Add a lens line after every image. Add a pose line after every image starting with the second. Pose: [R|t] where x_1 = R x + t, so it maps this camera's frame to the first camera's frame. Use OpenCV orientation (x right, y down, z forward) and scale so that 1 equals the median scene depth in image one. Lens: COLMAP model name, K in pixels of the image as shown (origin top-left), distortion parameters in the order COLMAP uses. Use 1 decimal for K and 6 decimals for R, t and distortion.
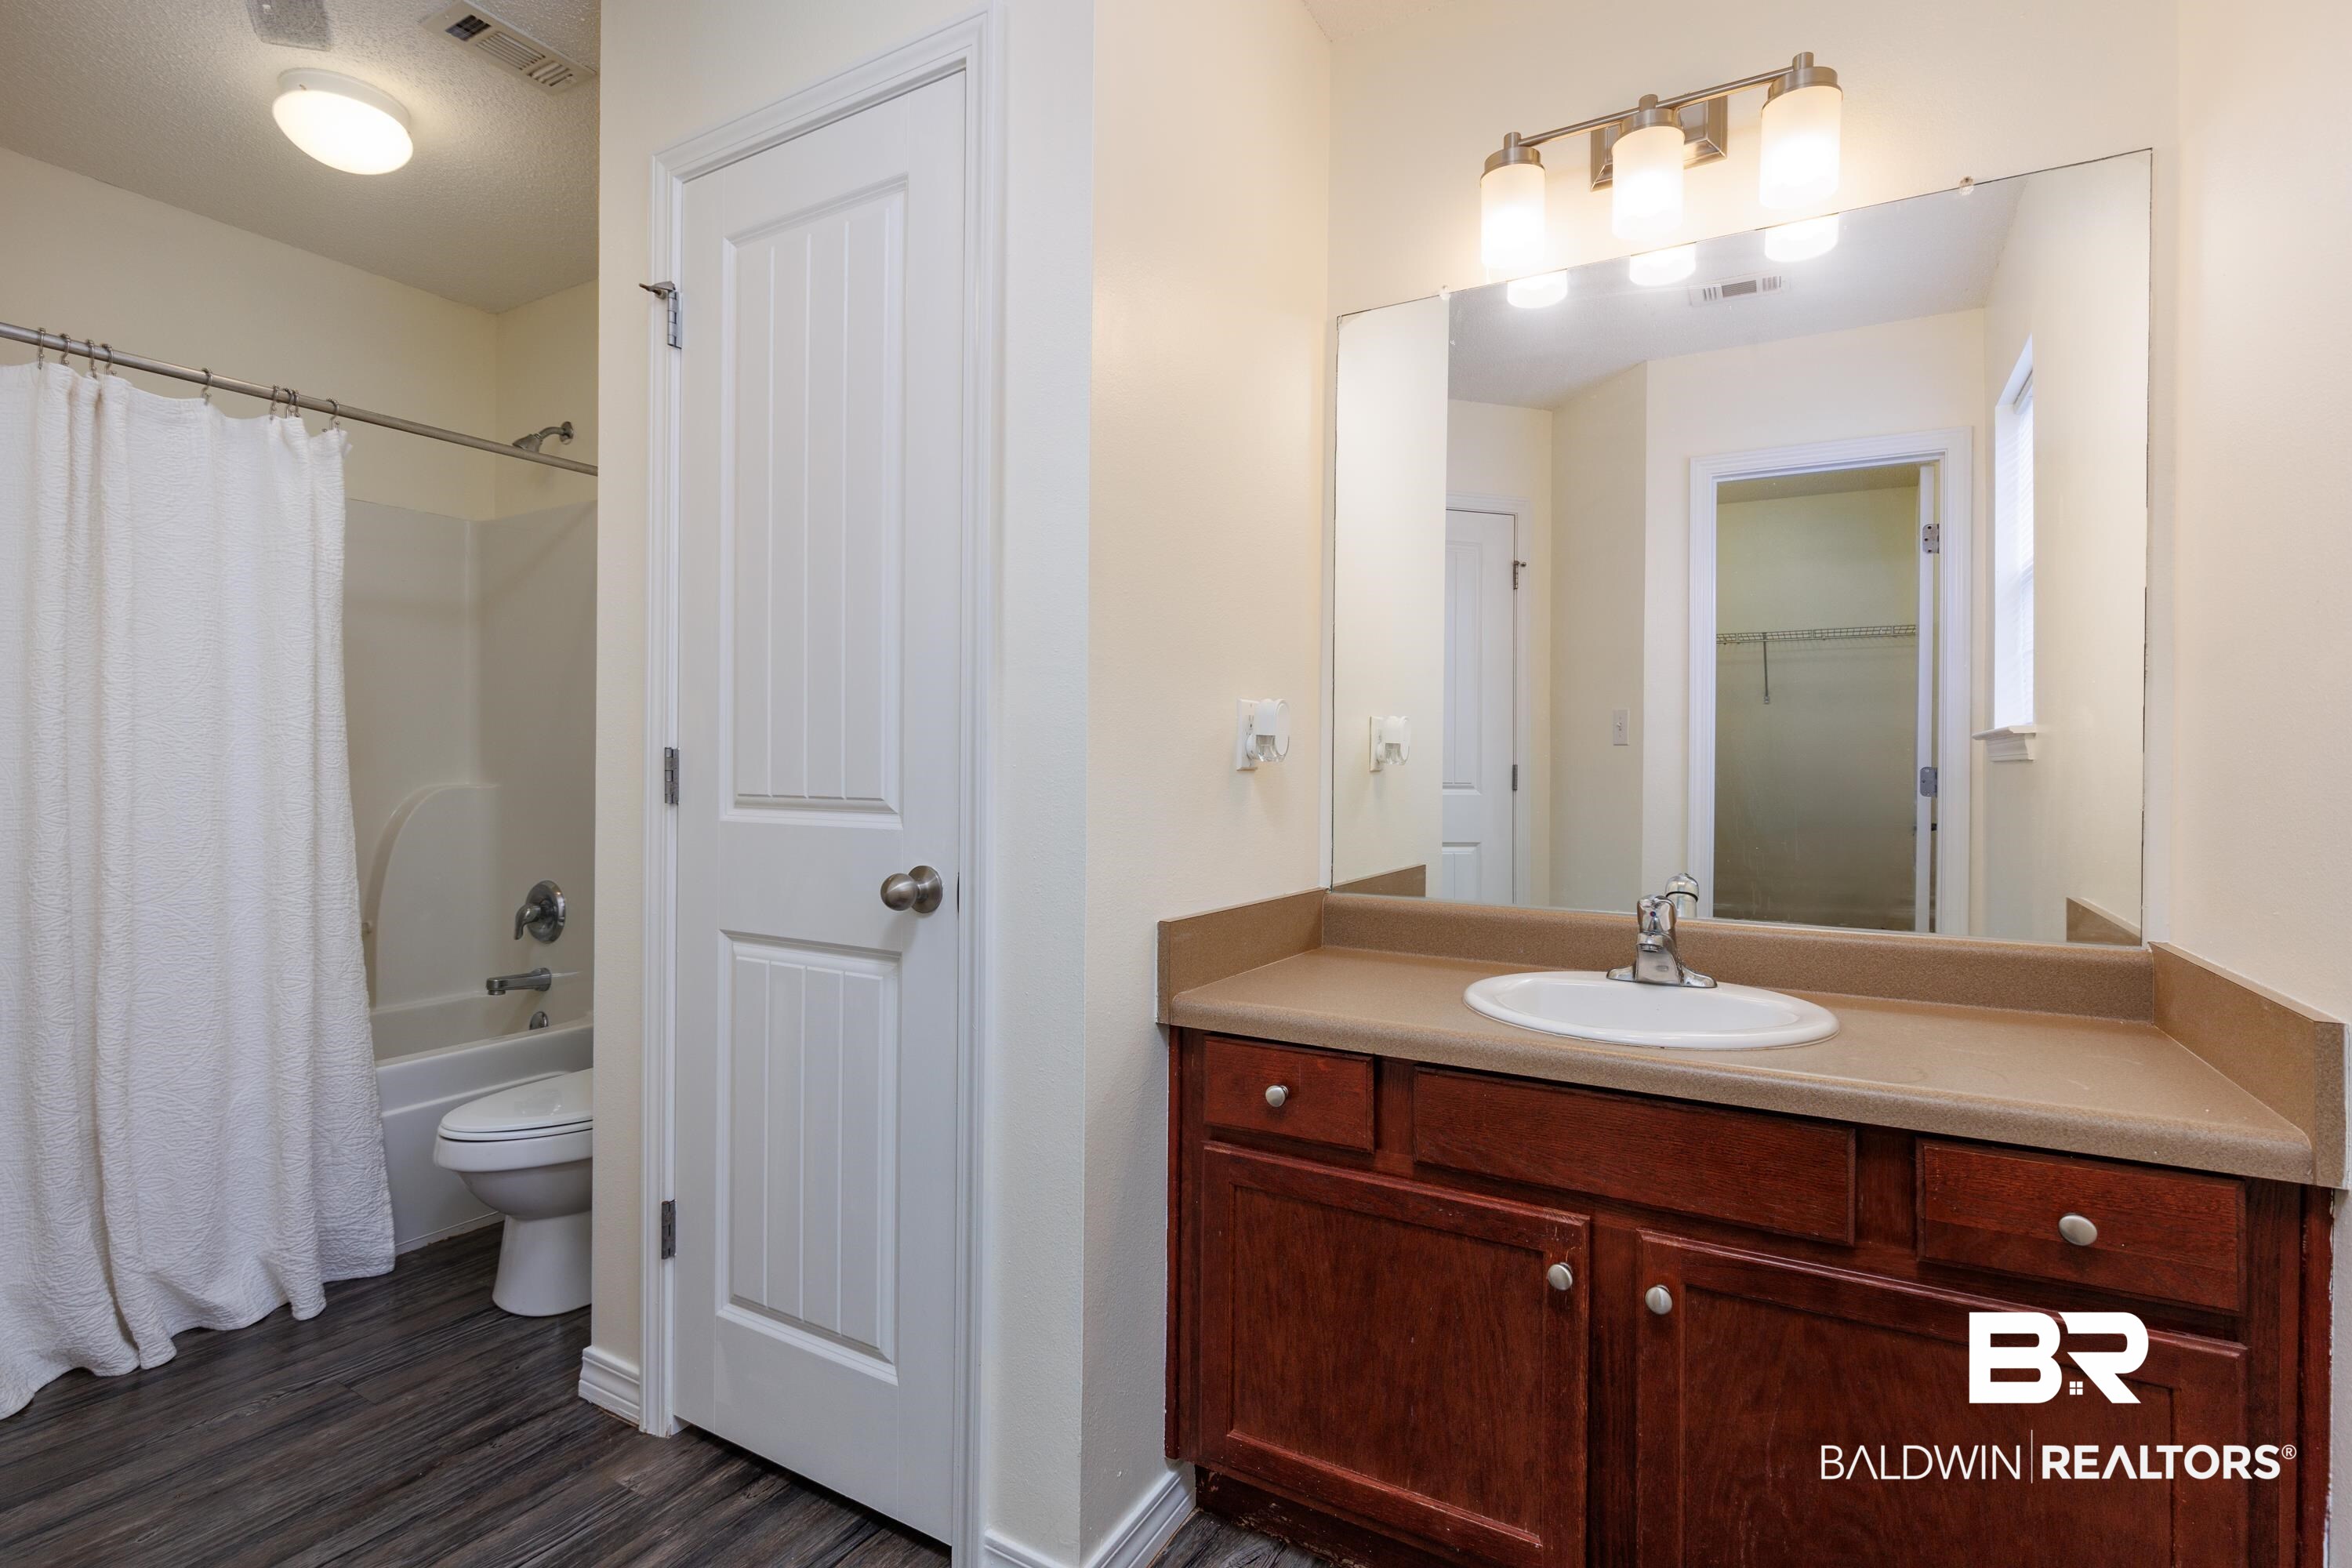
lens RADIAL K [[1116.6, 0, 1176.0], [0, 1116.6, 784.0], [0, 0, 1]] dist [-0.000119, 0.000781]
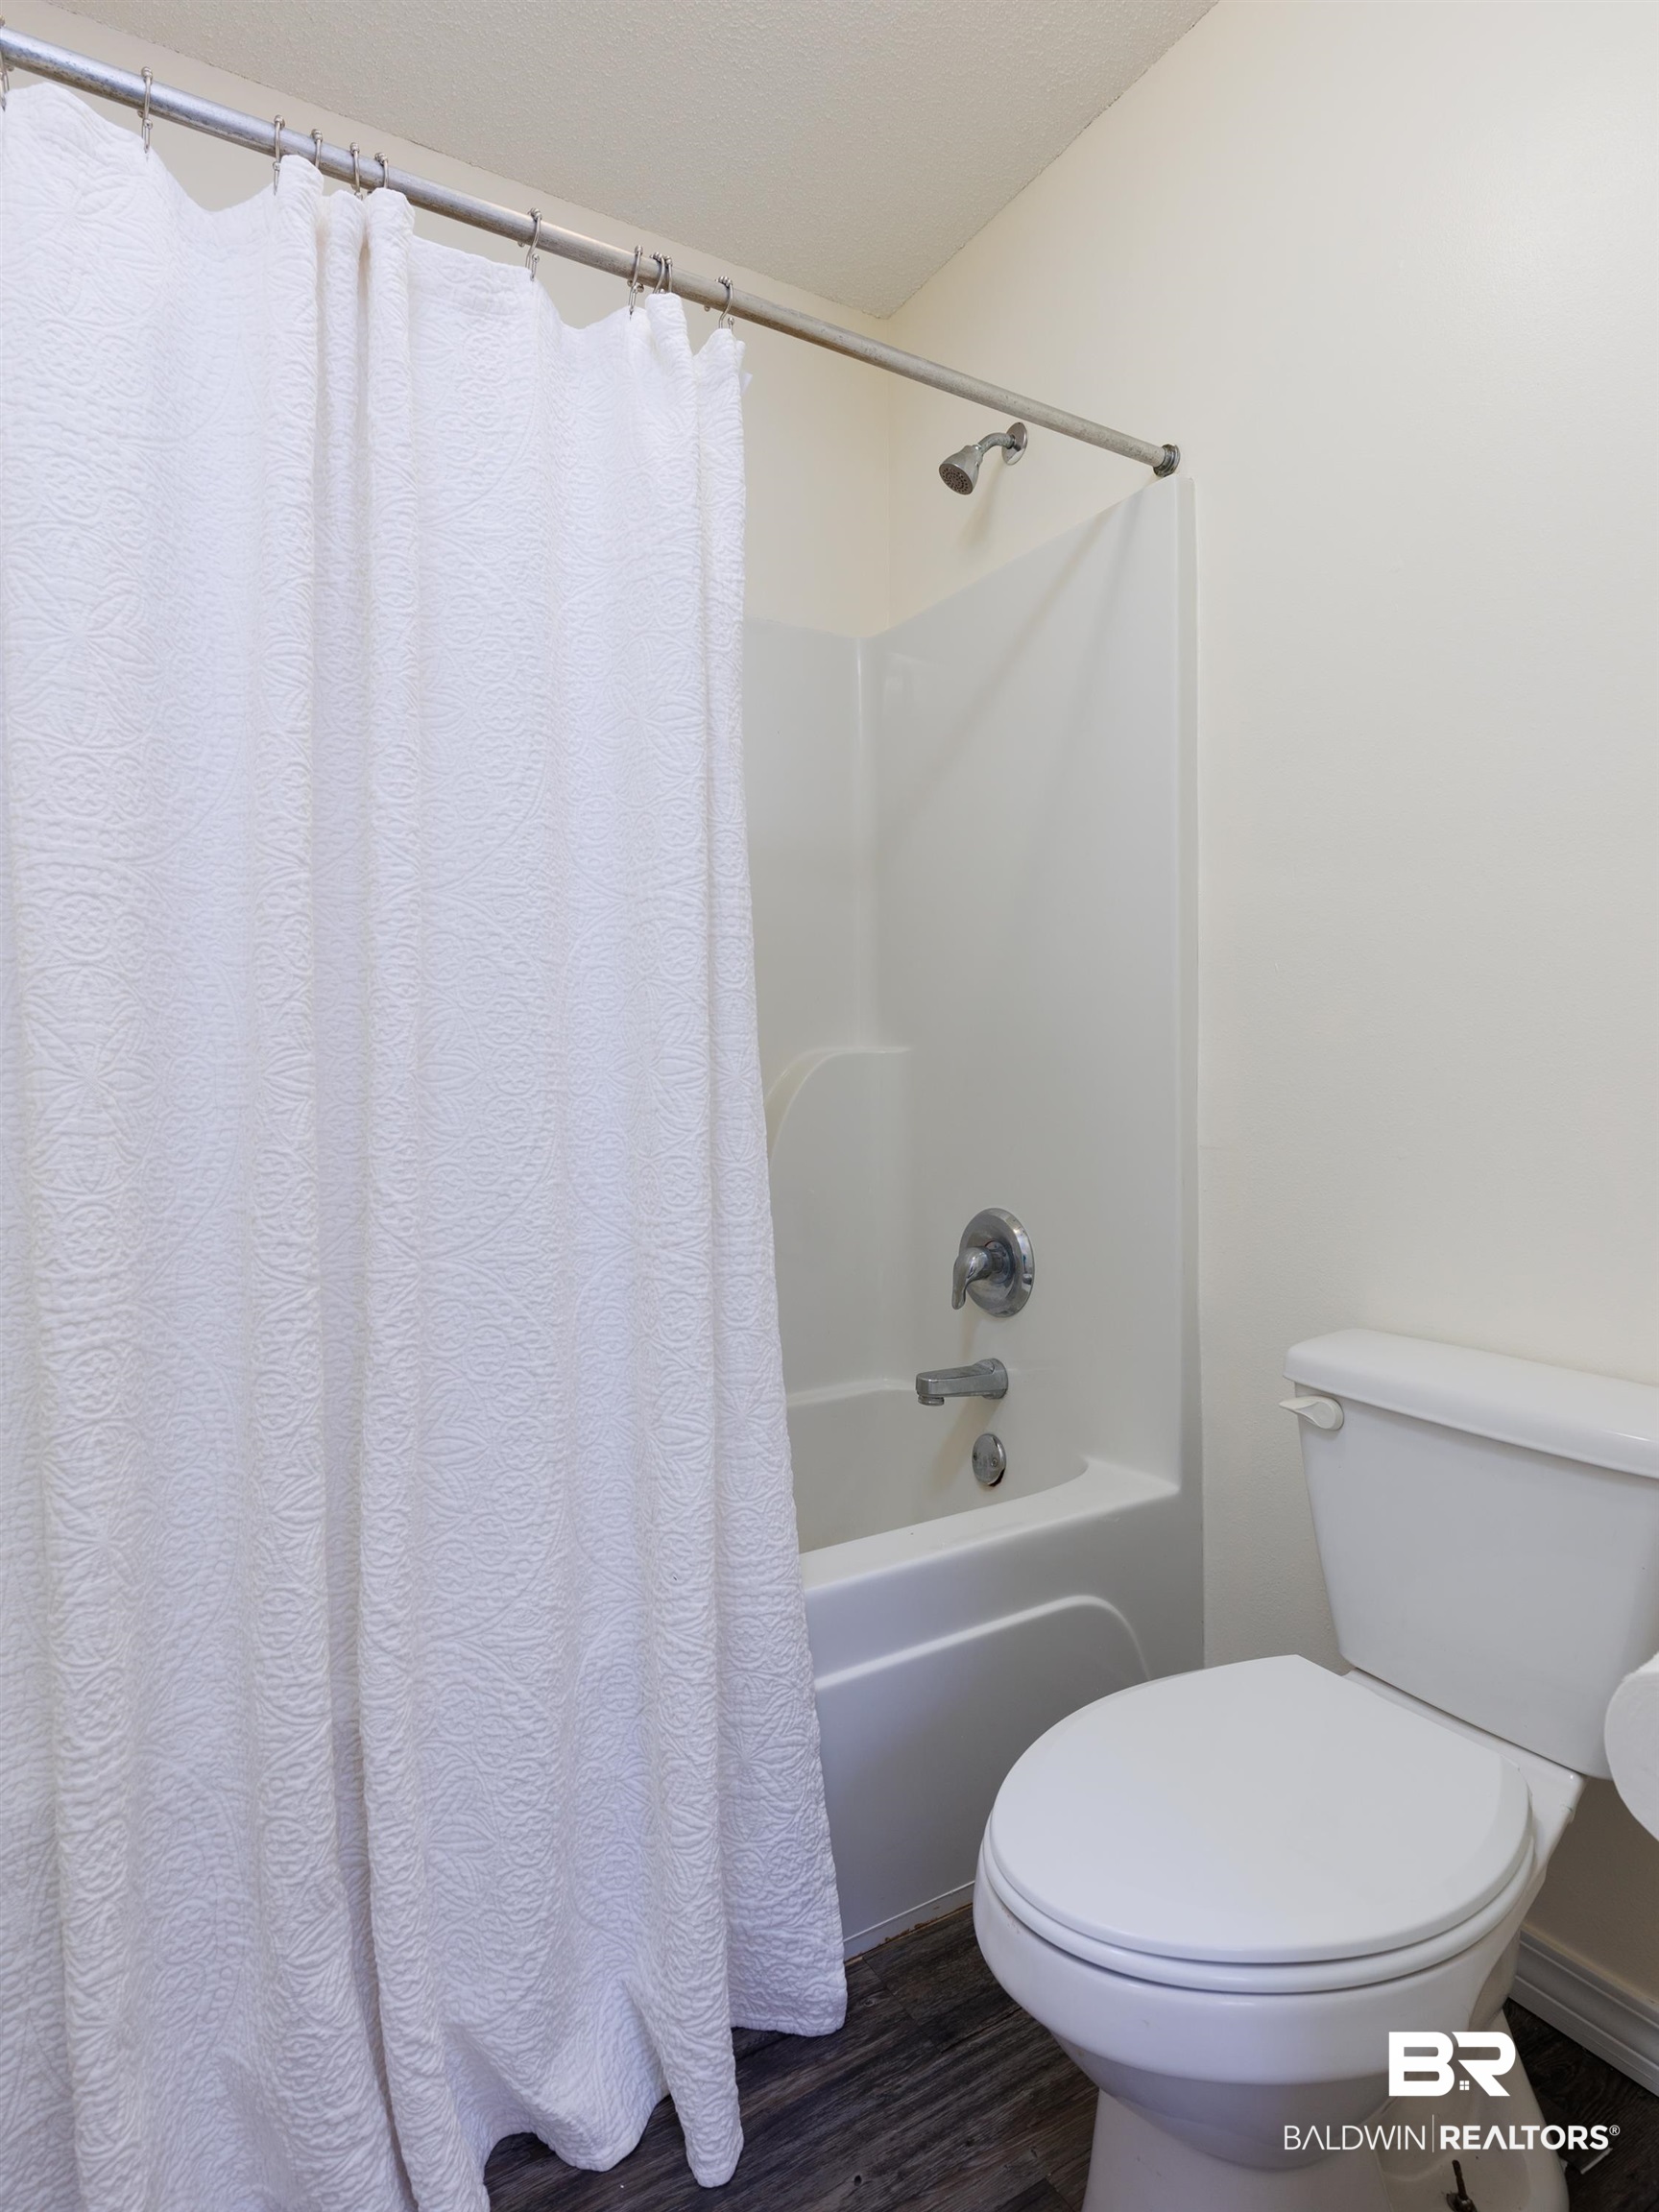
lens RADIAL K [[1213.1, 0, 829.5], [0, 1213.1, 1106.0], [0, 0, 1]] dist [-0.000936, -0.000198]
pose [[0.884683, 0.013511, -0.465998, -0.476222], [-0.000305, 0.999597, 0.028402, 0.021862], [0.466194, -0.024985, 0.884330, 0.553654]]
